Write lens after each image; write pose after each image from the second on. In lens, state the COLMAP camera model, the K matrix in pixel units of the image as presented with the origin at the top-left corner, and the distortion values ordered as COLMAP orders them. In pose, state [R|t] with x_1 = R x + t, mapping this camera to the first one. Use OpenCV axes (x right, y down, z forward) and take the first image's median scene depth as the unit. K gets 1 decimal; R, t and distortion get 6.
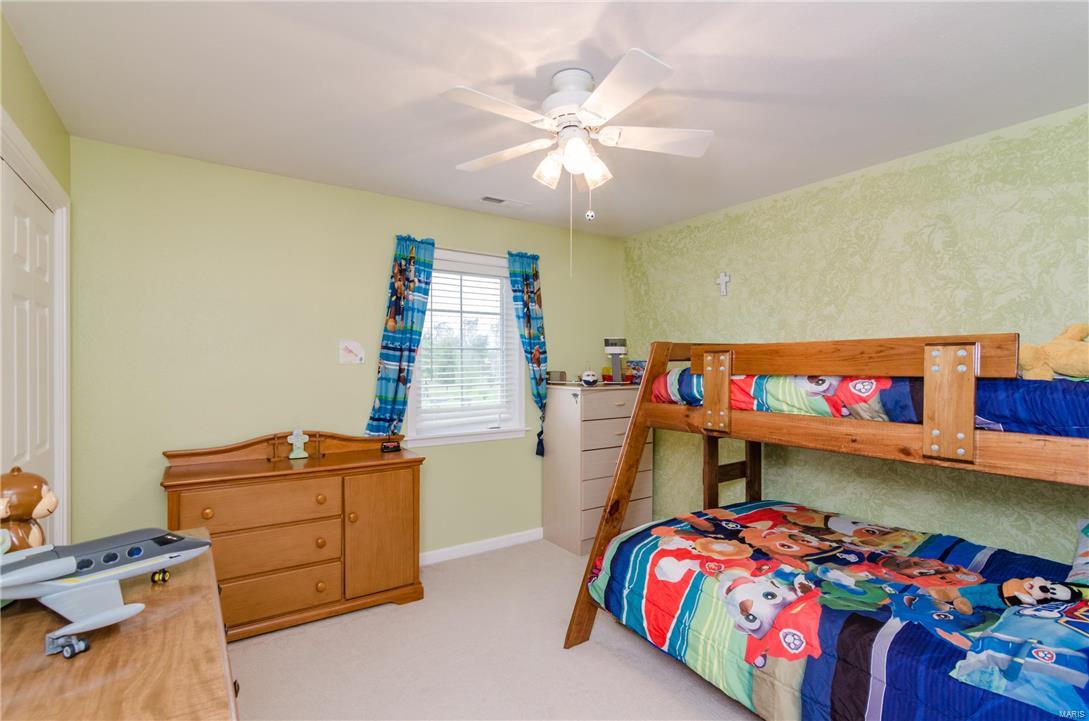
lens RADIAL K [[516.4, 0, 553.4], [0, 516.4, 366.5], [0, 0, 1]] dist [-0.018801, 0.000780]
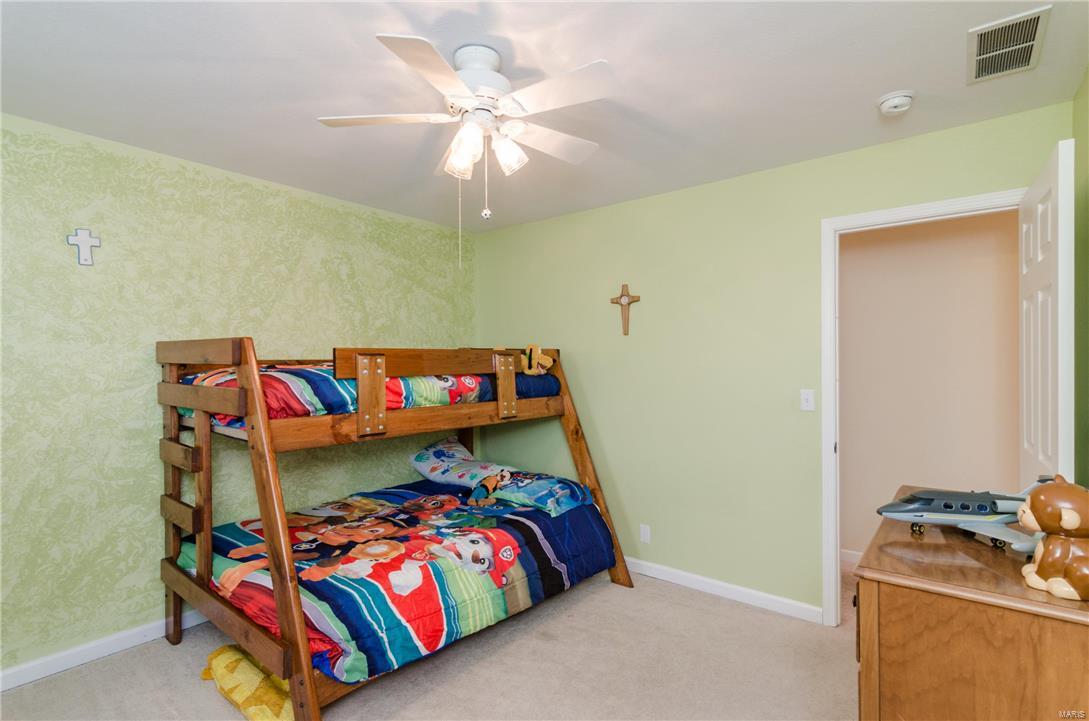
lens RADIAL K [[529.7, 0, 547.7], [0, 529.7, 365.5], [0, 0, 1]] dist [-0.000852, -0.000321]
pose [[-0.282539, -0.002182, 0.959253, -0.723451], [0.009981, 0.999937, 0.005214, -0.009326], [-0.959204, 0.011047, -0.282499, 0.924447]]
